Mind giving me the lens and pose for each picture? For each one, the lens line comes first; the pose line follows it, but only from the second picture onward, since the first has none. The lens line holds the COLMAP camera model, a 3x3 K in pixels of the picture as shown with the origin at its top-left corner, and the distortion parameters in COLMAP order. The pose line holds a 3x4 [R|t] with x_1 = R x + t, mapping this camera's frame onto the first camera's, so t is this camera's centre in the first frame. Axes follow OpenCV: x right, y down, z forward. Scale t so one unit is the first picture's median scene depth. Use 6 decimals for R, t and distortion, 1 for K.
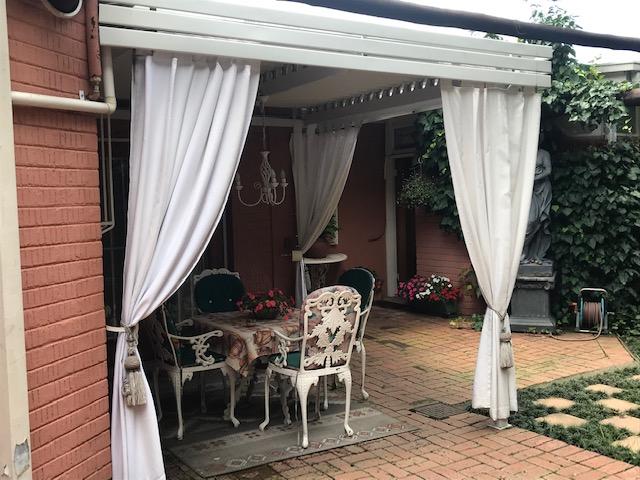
lens RADIAL K [[683.0, 0, 315.7], [0, 683.0, 238.7], [0, 0, 1]] dist [0.001098, 0.000000]
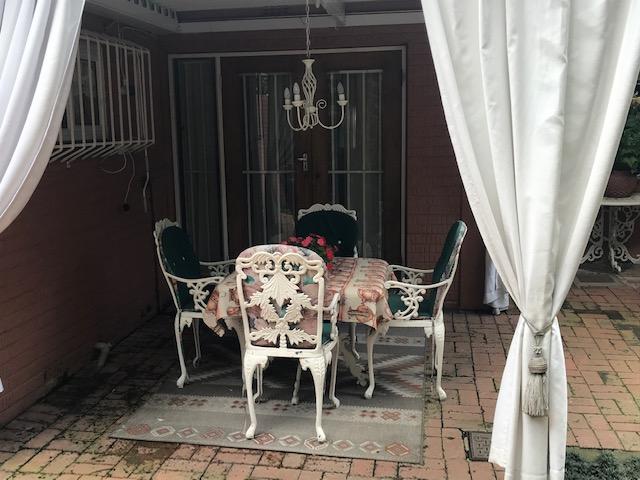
lens RADIAL K [[683.0, 0, 320.3], [0, 683.0, 243.9], [0, 0, 1]] dist [0.001098, 0.000000]
pose [[0.747490, 0.128246, -0.651776, 0.521242], [-0.039668, 0.988053, 0.148920, -0.041455], [0.663088, -0.085462, 0.743647, 0.460137]]
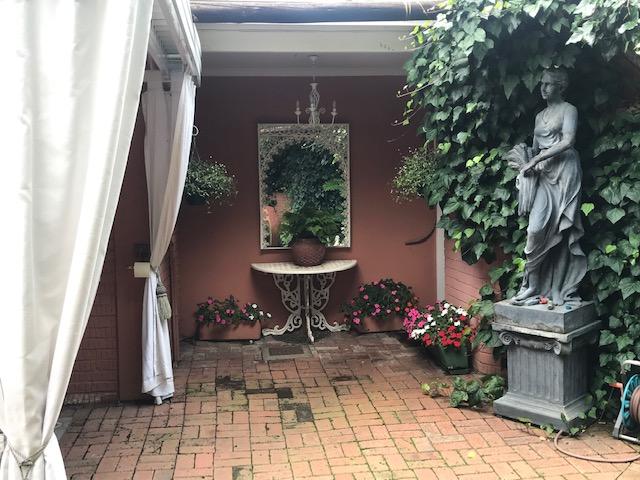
lens RADIAL K [[683.0, 0, 323.5], [0, 683.0, 239.7], [0, 0, 1]] dist [0.001098, 0.000000]
pose [[0.907513, 0.042967, -0.417821, 0.663197], [-0.028780, 0.998777, 0.040200, -0.060723], [0.419037, -0.024457, 0.907640, 0.696499]]
